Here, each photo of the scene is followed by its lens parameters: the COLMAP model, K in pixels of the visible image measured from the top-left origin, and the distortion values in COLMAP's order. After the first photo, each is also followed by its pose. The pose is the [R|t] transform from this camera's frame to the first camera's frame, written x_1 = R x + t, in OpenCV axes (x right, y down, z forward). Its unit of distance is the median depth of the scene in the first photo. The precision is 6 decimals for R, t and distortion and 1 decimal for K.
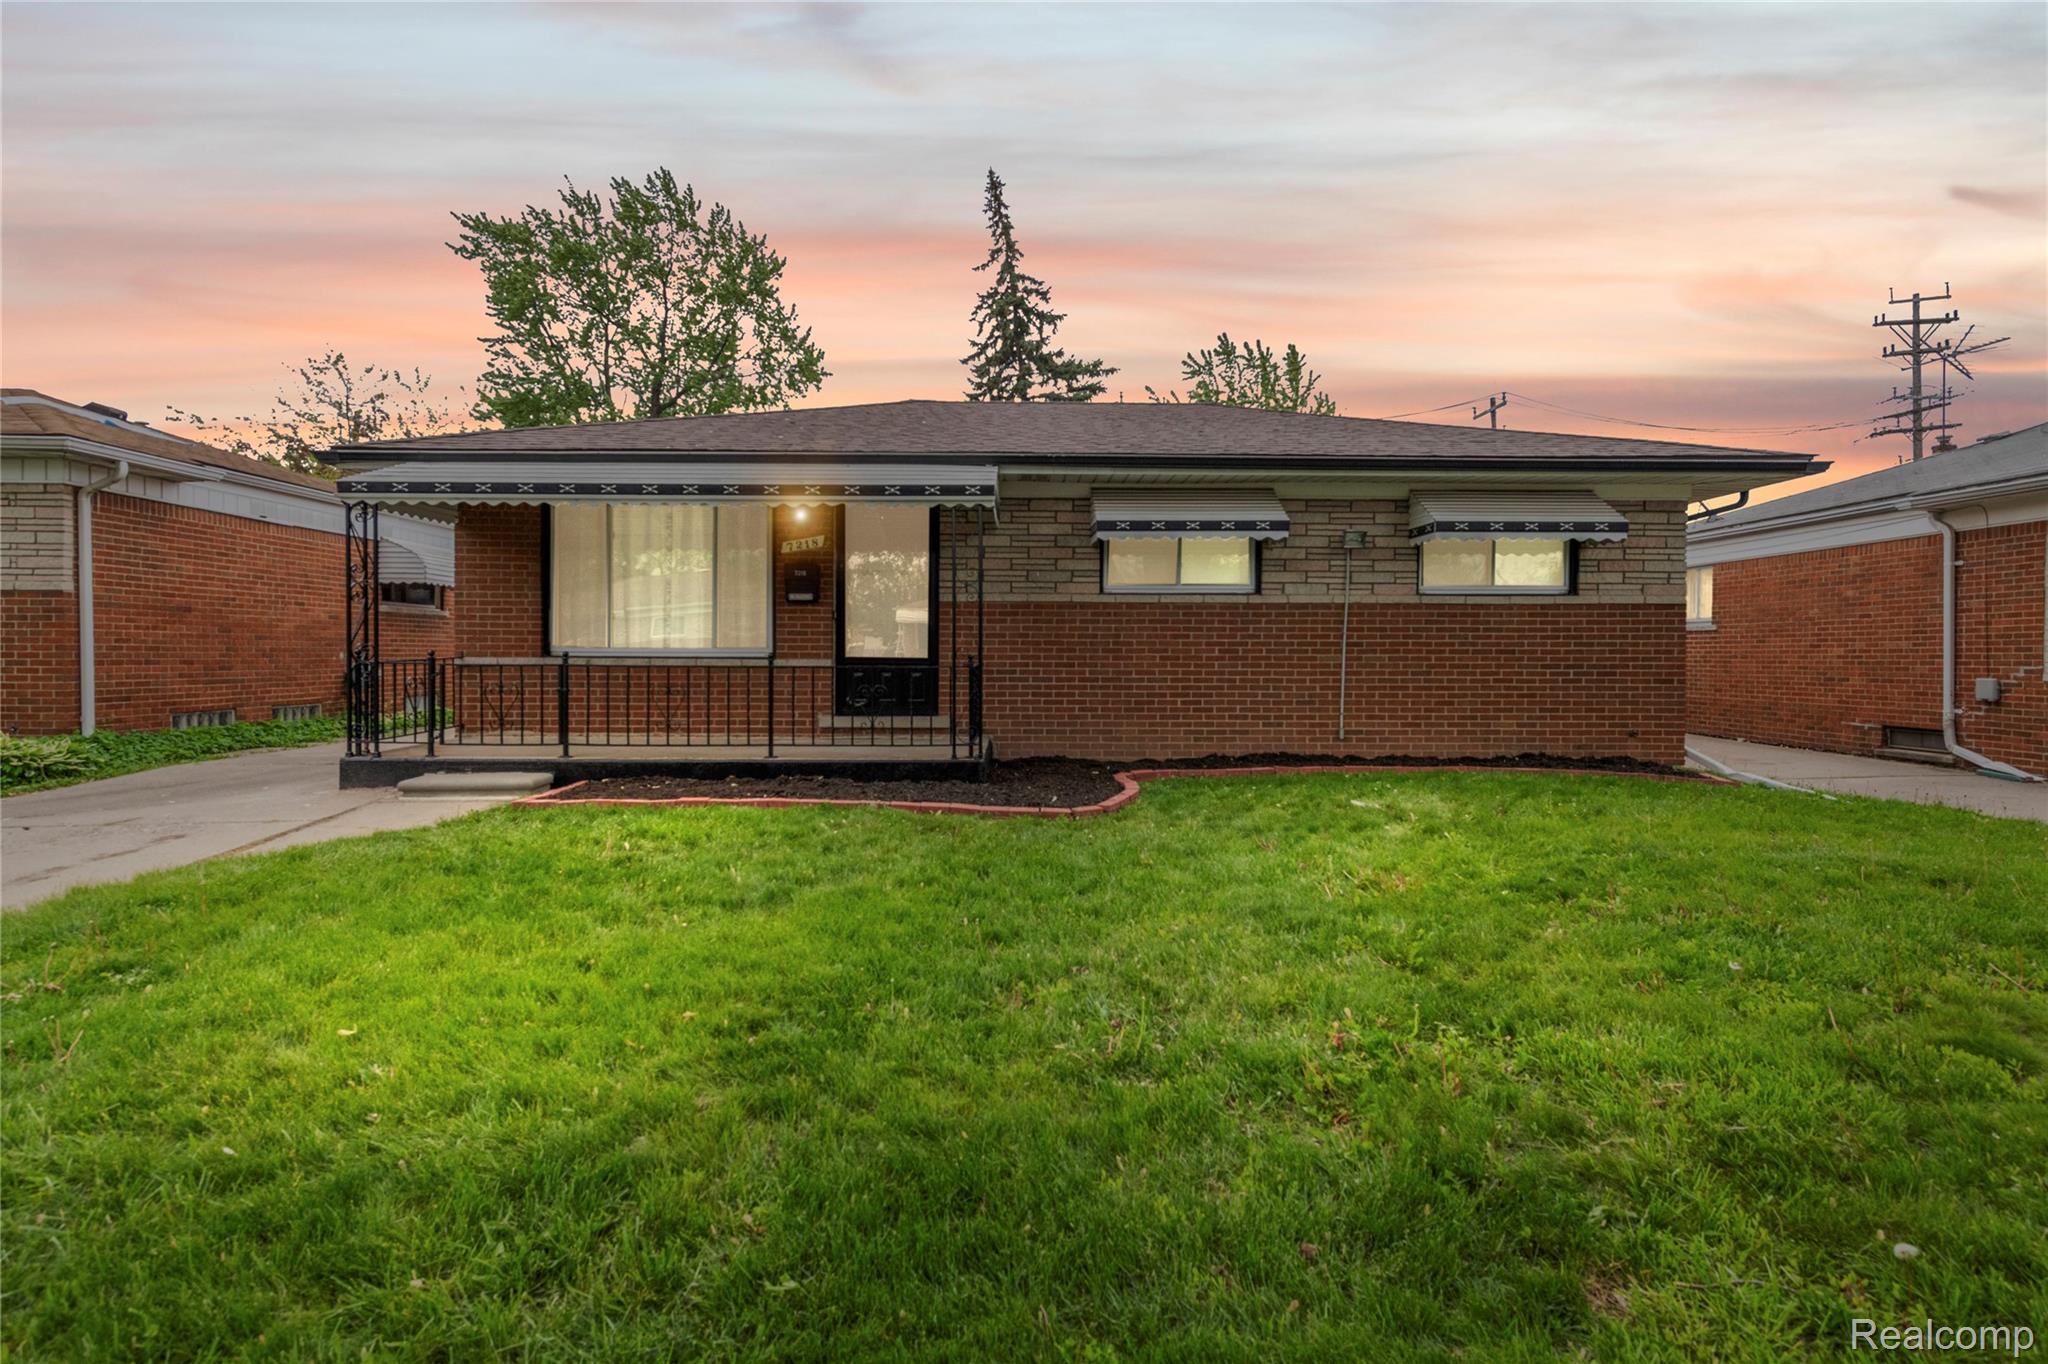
lens RADIAL K [[1055.3, 0, 1024.0], [0, 1055.3, 682.0], [0, 0, 1]] dist [0.027203, -0.014284]
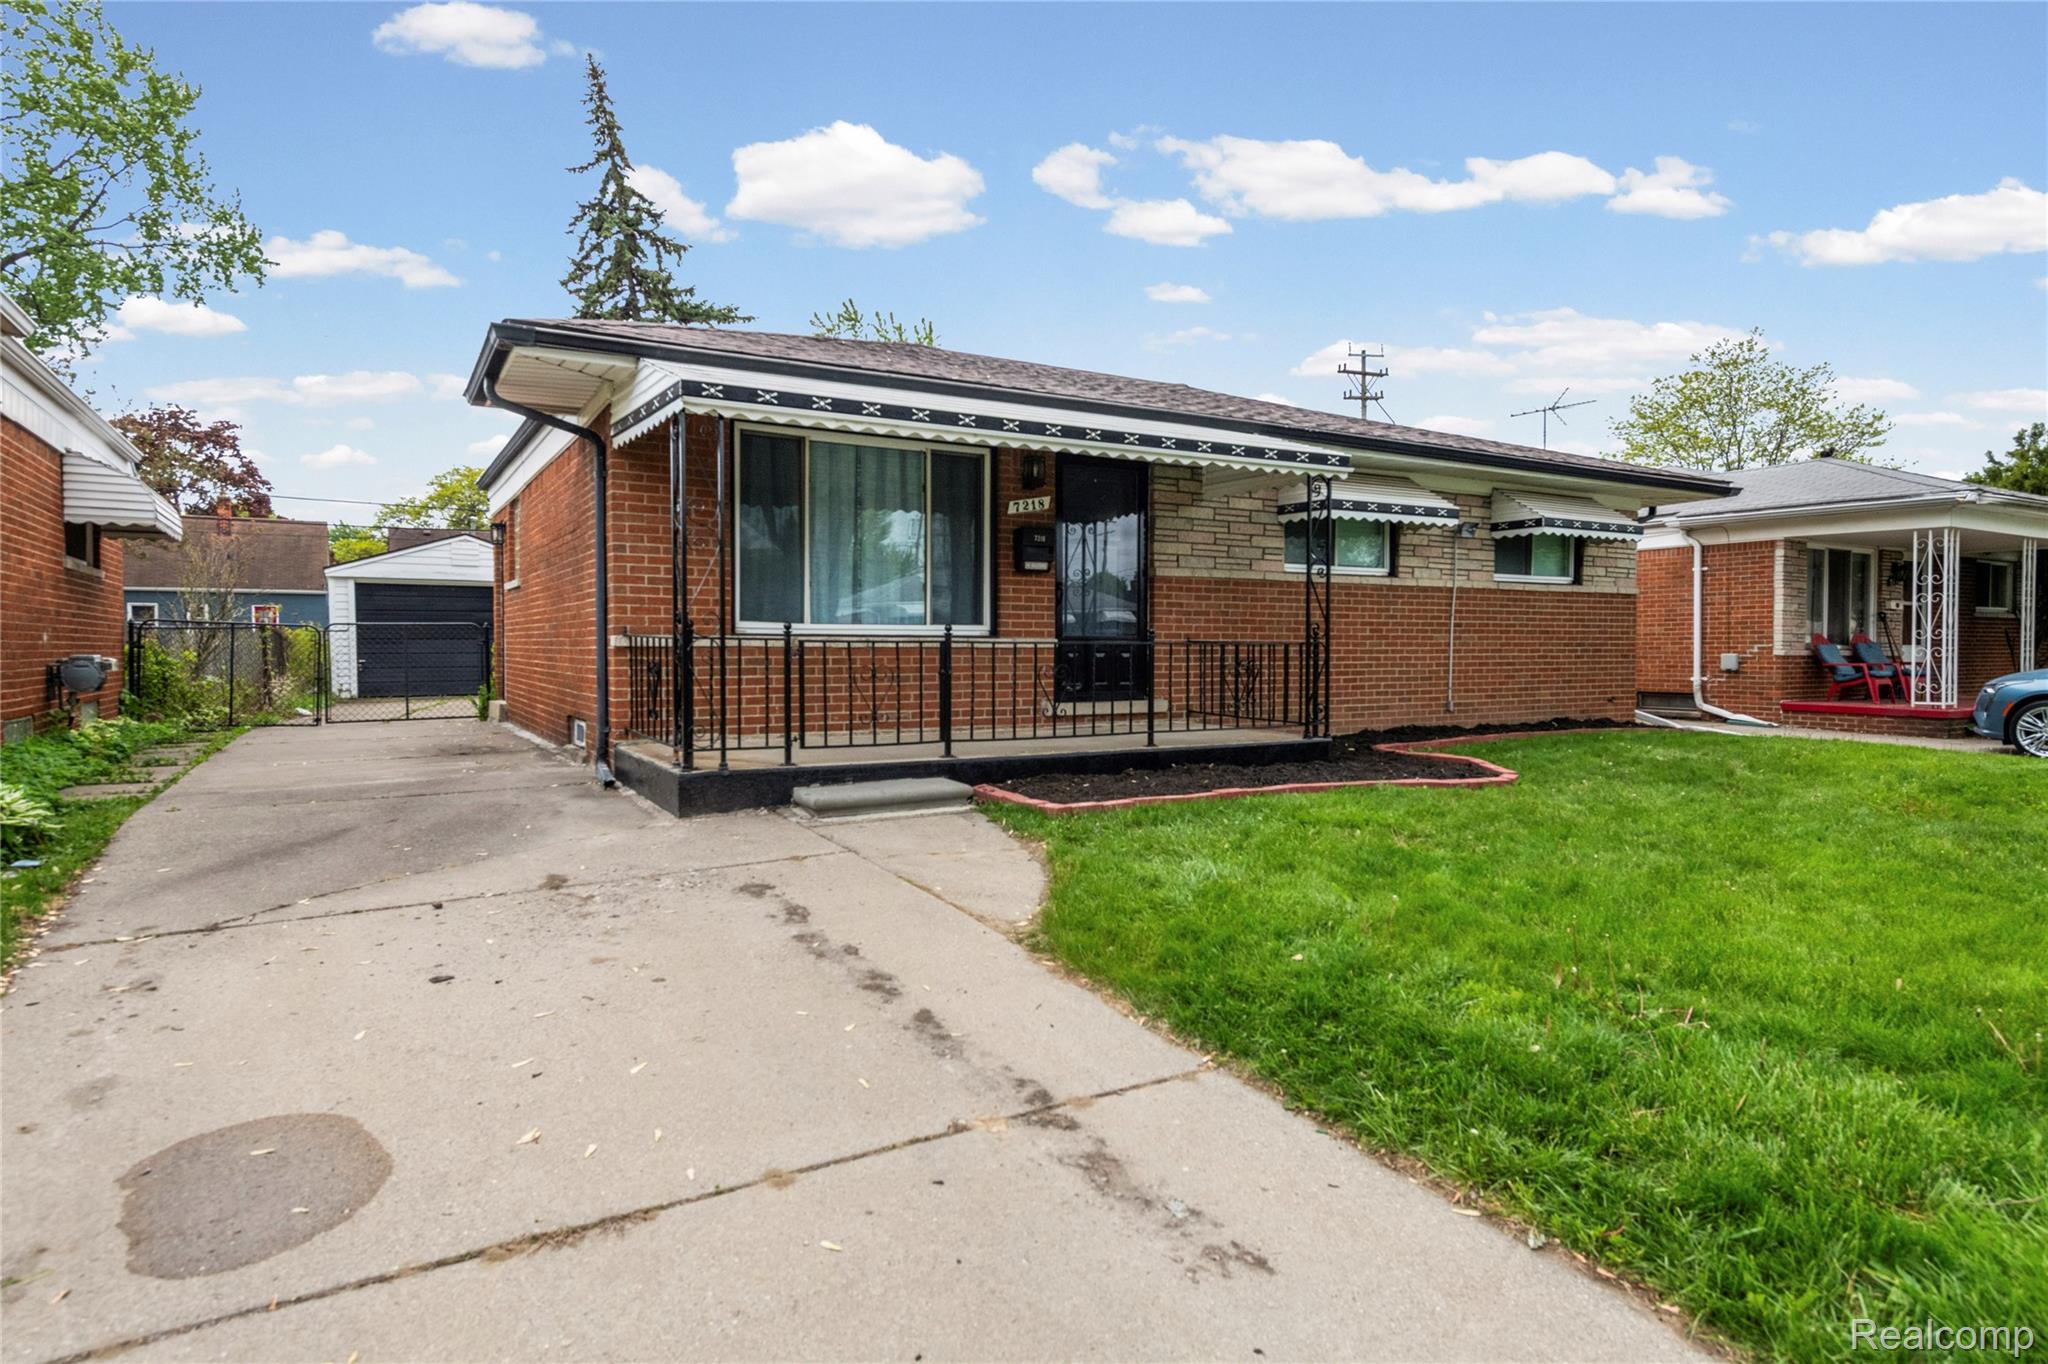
lens RADIAL K [[1154.0, 0, 1024.0], [0, 1154.0, 682.0], [0, 0, 1]] dist [0.038540, -0.022812]
pose [[0.862074, -0.018254, 0.506454, -0.688615], [0.017290, 0.999829, 0.006606, 0.008062], [-0.506488, 0.003061, 0.862242, 0.185982]]
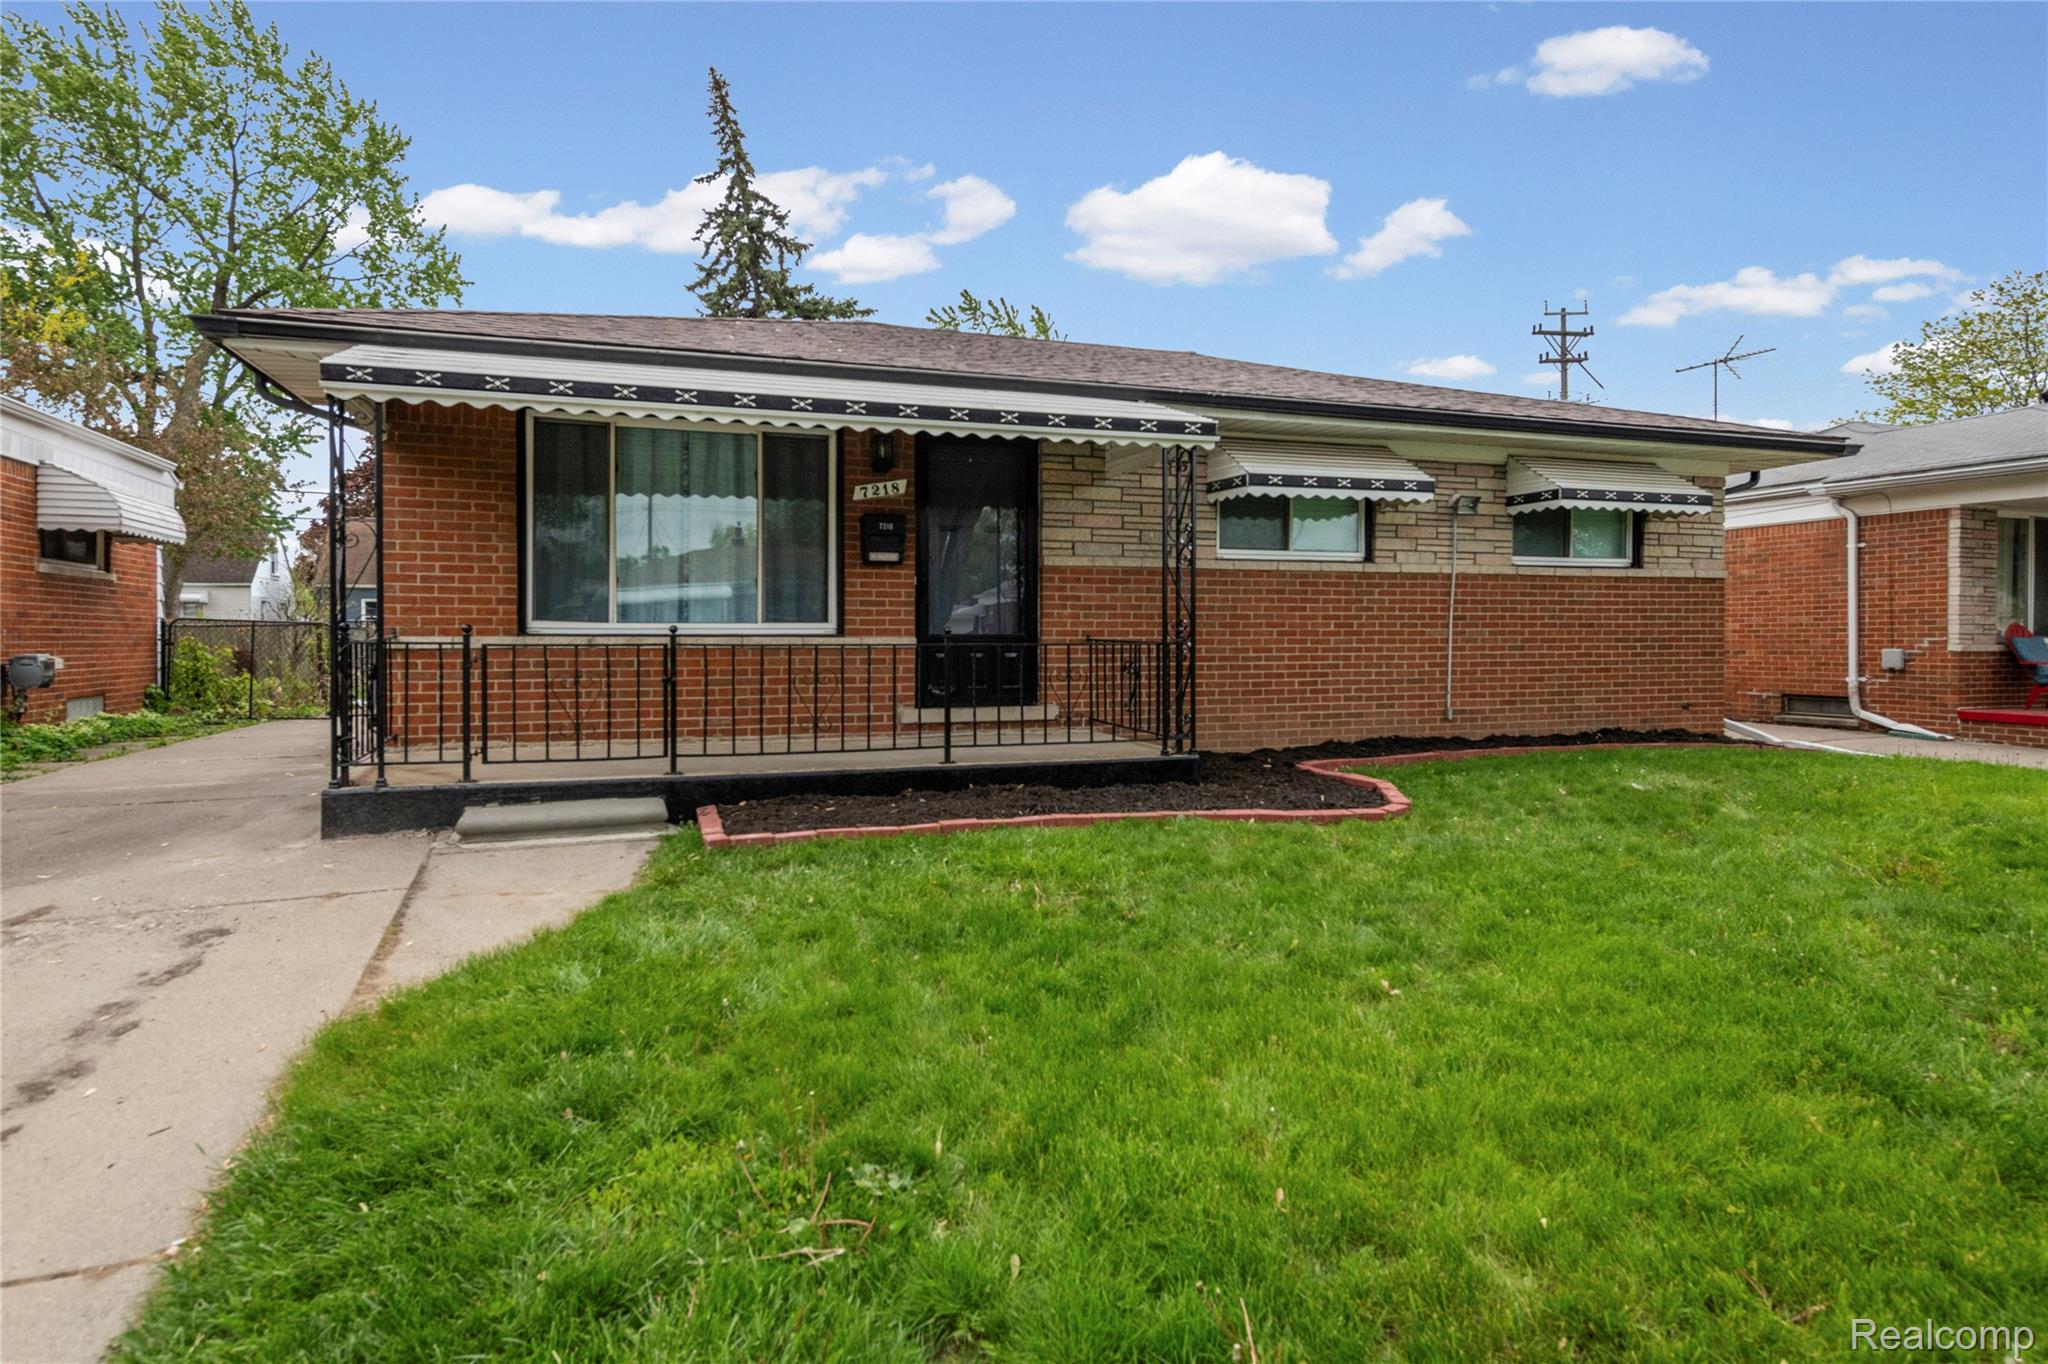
lens RADIAL K [[1160.8, 0, 1013.8], [0, 1160.8, 655.6], [0, 0, 1]] dist [0.039379, -0.024727]
pose [[0.944651, -0.010677, 0.327903, -0.395727], [0.014546, 0.999851, -0.009348, 0.001836], [-0.327755, 0.013601, 0.944665, 0.156059]]
